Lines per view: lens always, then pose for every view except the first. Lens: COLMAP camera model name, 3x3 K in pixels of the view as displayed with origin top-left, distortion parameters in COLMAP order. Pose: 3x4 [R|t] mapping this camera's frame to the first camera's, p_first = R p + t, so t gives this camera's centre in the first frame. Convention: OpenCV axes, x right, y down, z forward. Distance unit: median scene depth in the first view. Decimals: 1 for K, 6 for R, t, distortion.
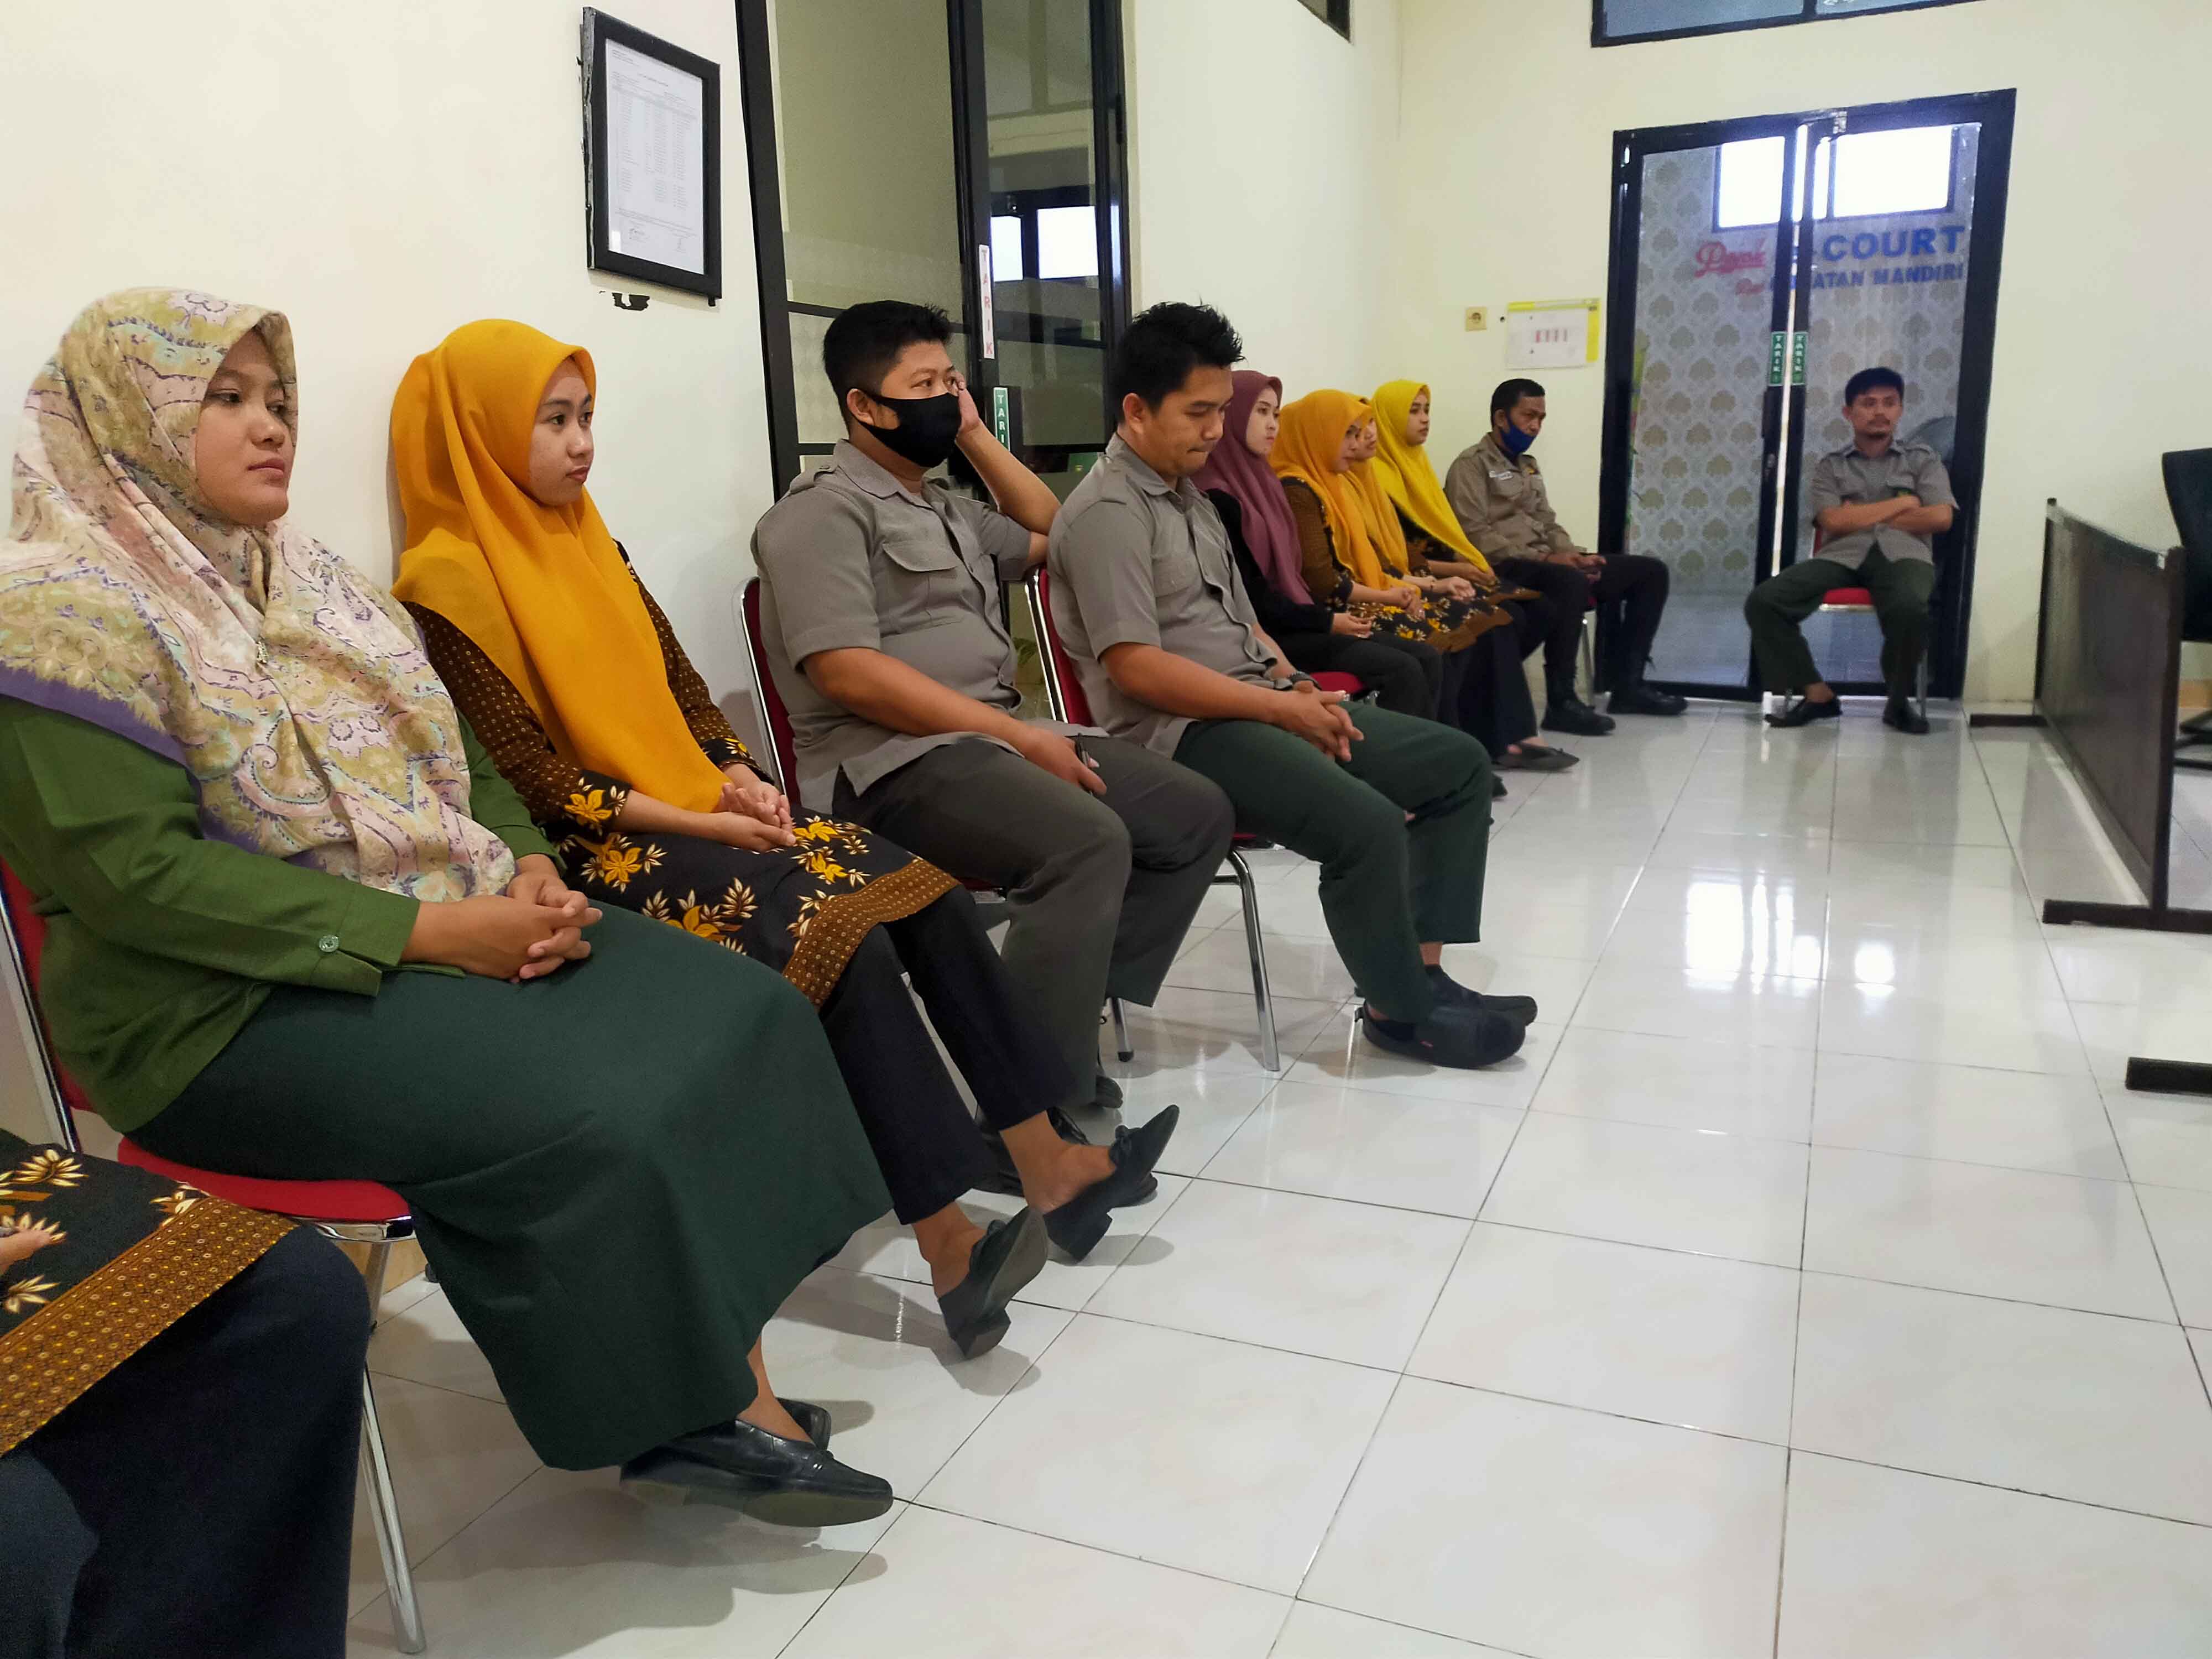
lens RADIAL K [[1663.6, 0, 1115.4], [0, 1663.6, 836.5], [0, 0, 1]] dist [0.059687, -0.020836]
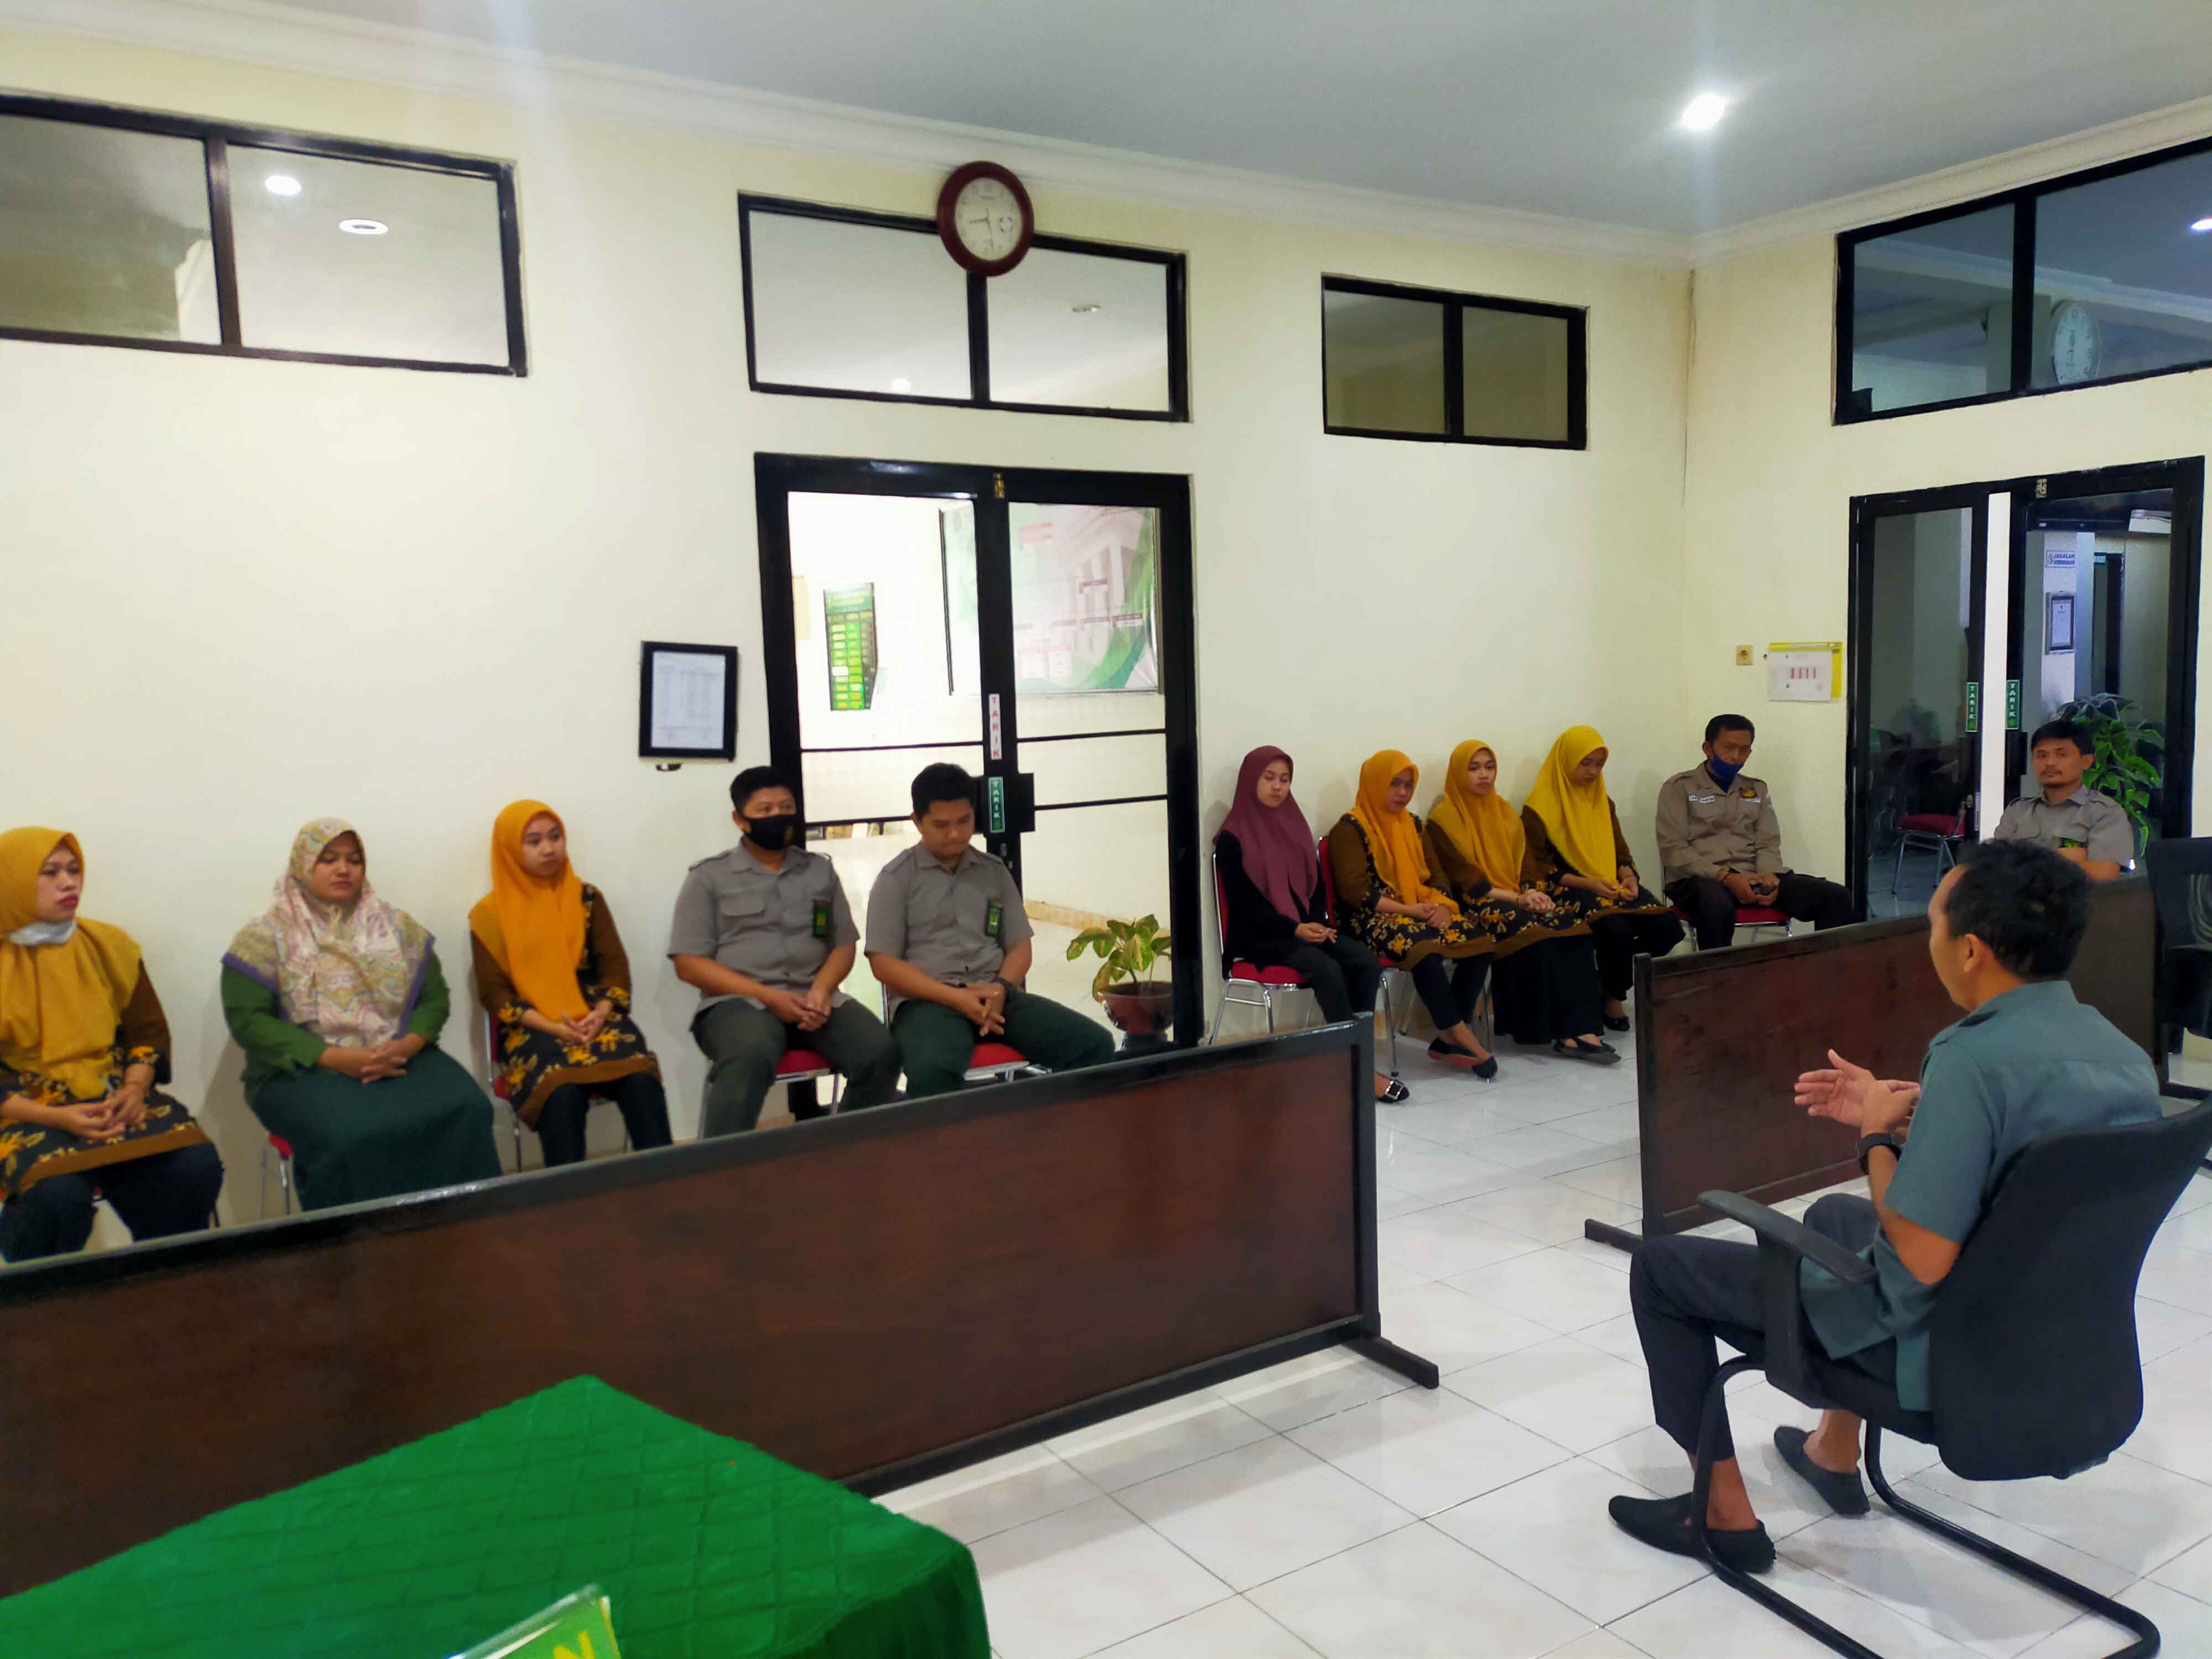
lens RADIAL K [[1663.6, 0, 1108.2], [0, 1663.6, 839.5], [0, 0, 1]] dist [0.059687, -0.020836]
pose [[0.824518, 0.060494, -0.562593, 0.695003], [-0.118949, 0.990582, -0.067813, -0.083749], [0.553192, 0.122832, 0.823948, -0.196717]]
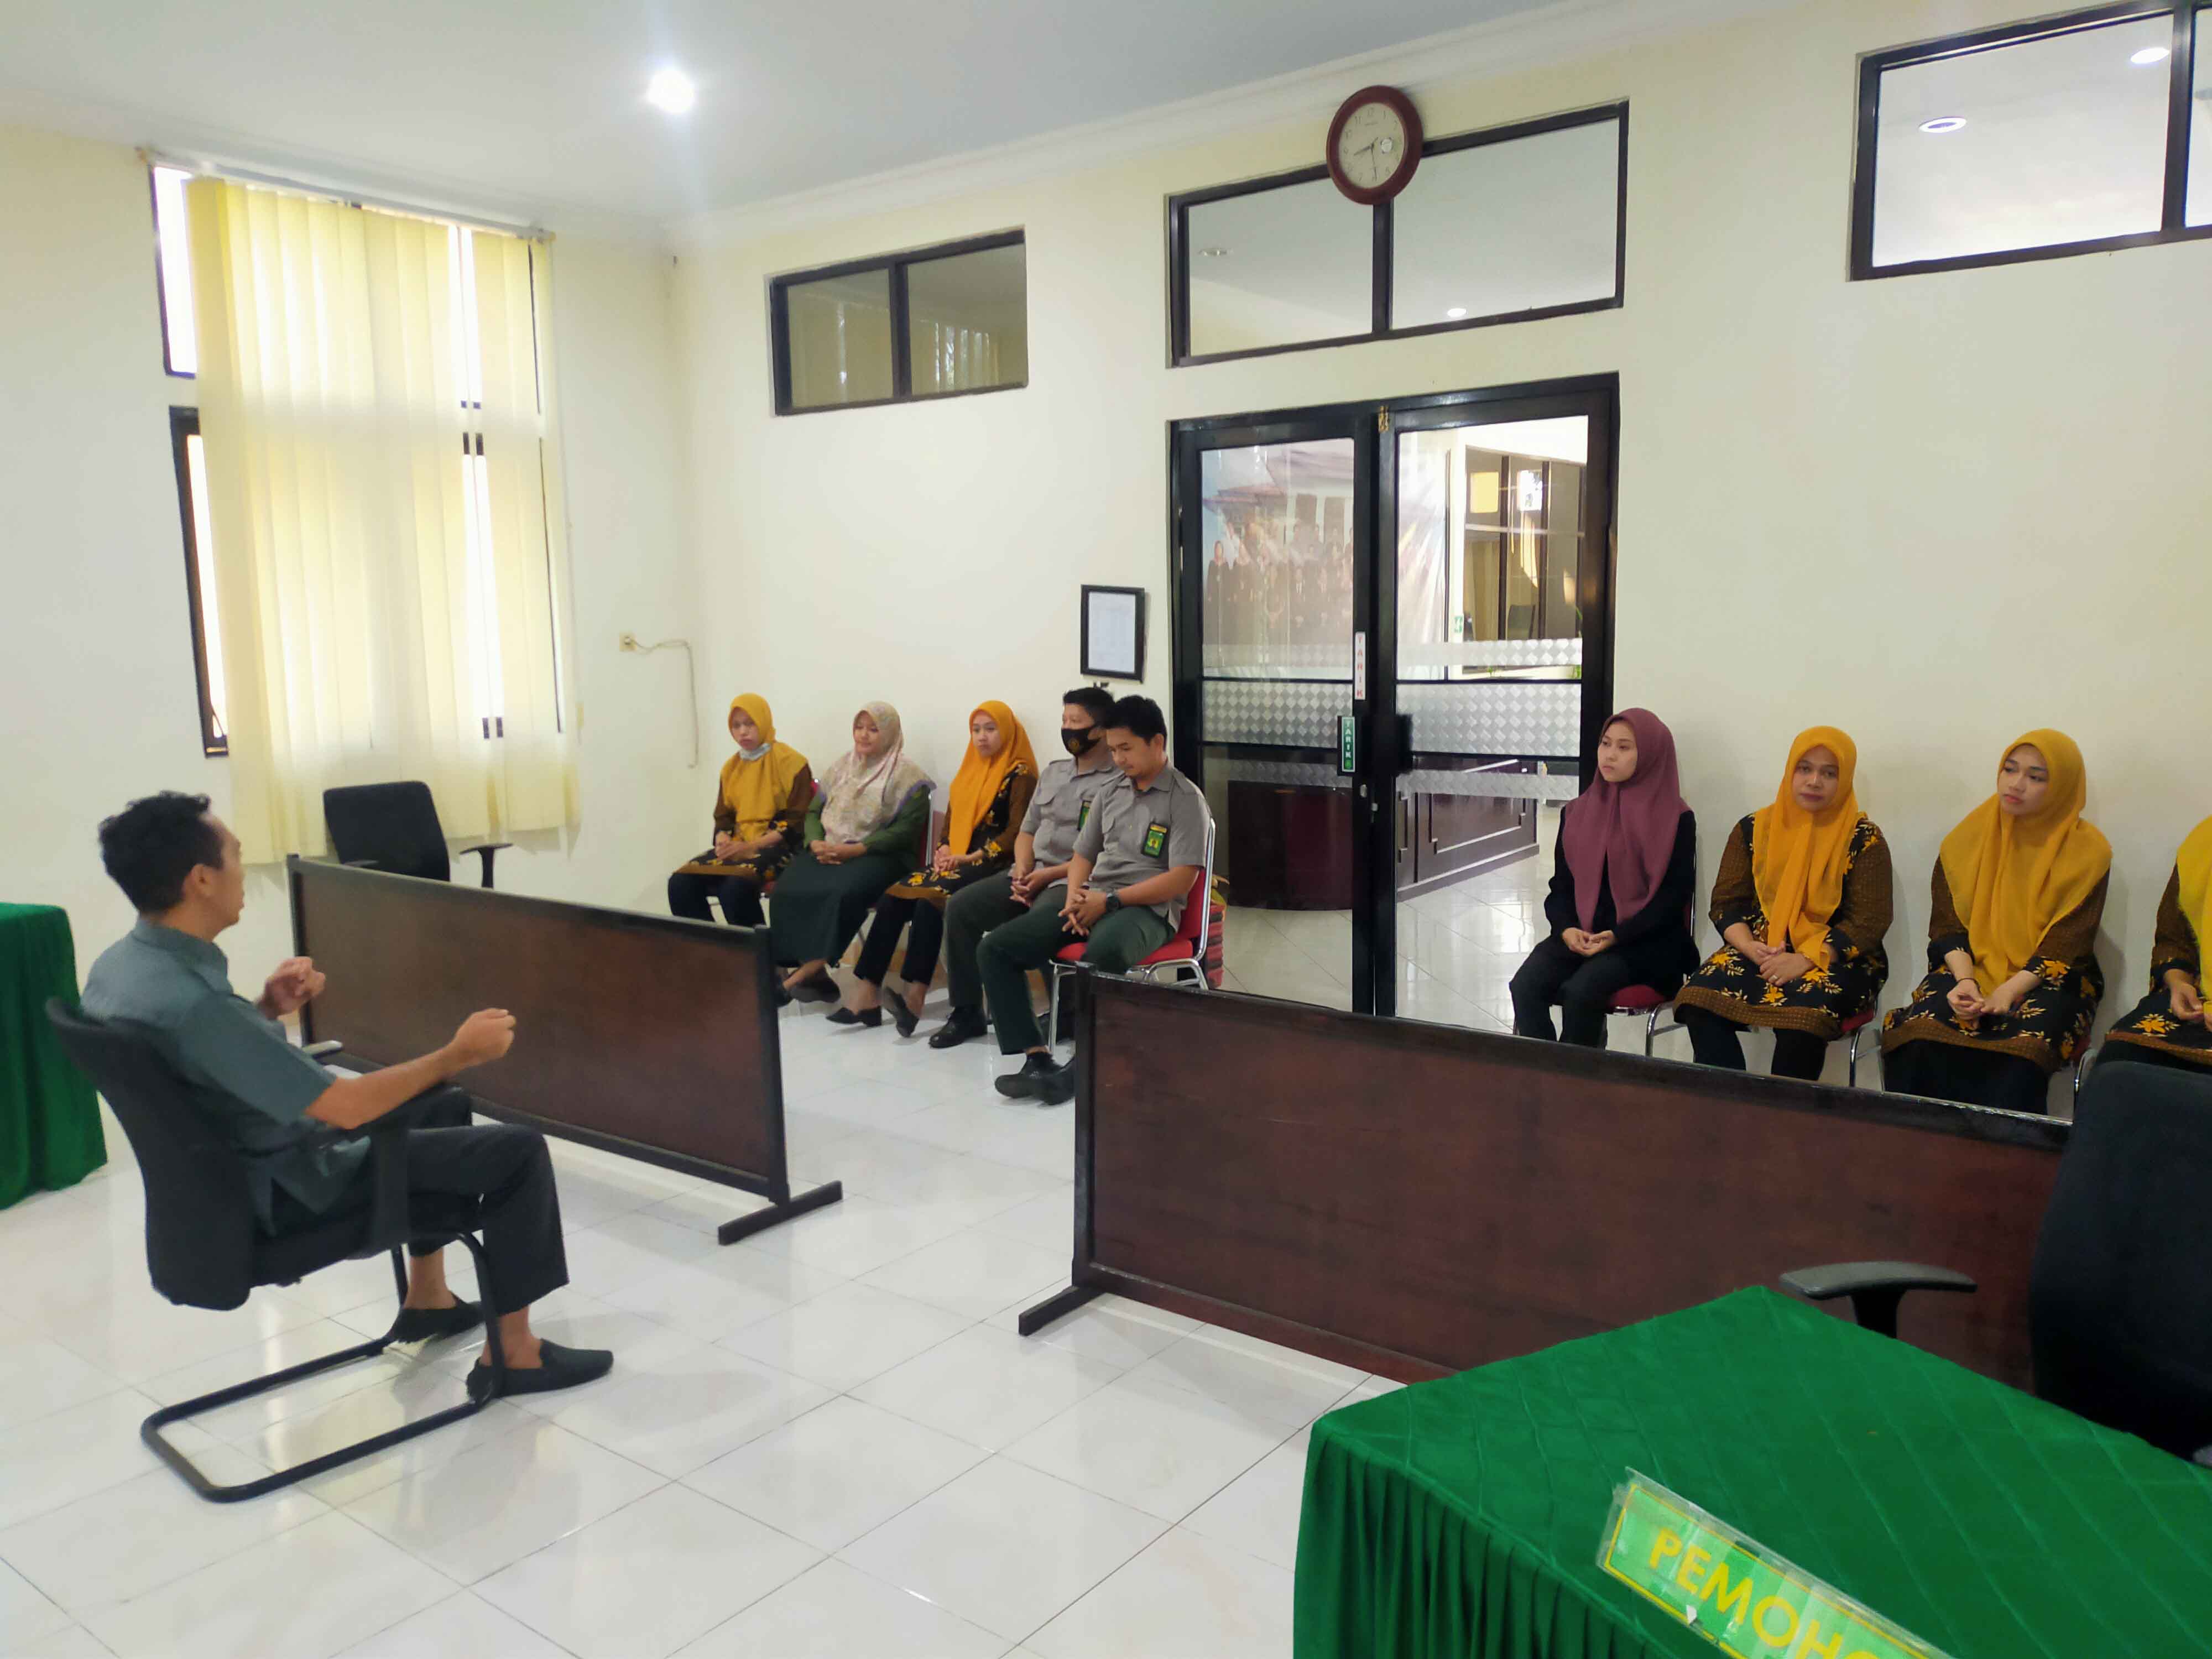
lens RADIAL K [[1663.6, 0, 1085.6], [0, 1663.6, 828.4], [0, 0, 1]] dist [0.059687, -0.020836]
pose [[-0.266436, 0.148506, -0.952343, 1.155866], [-0.192927, 0.959847, 0.203651, -0.330938], [0.944347, 0.237992, -0.227087, 0.856372]]
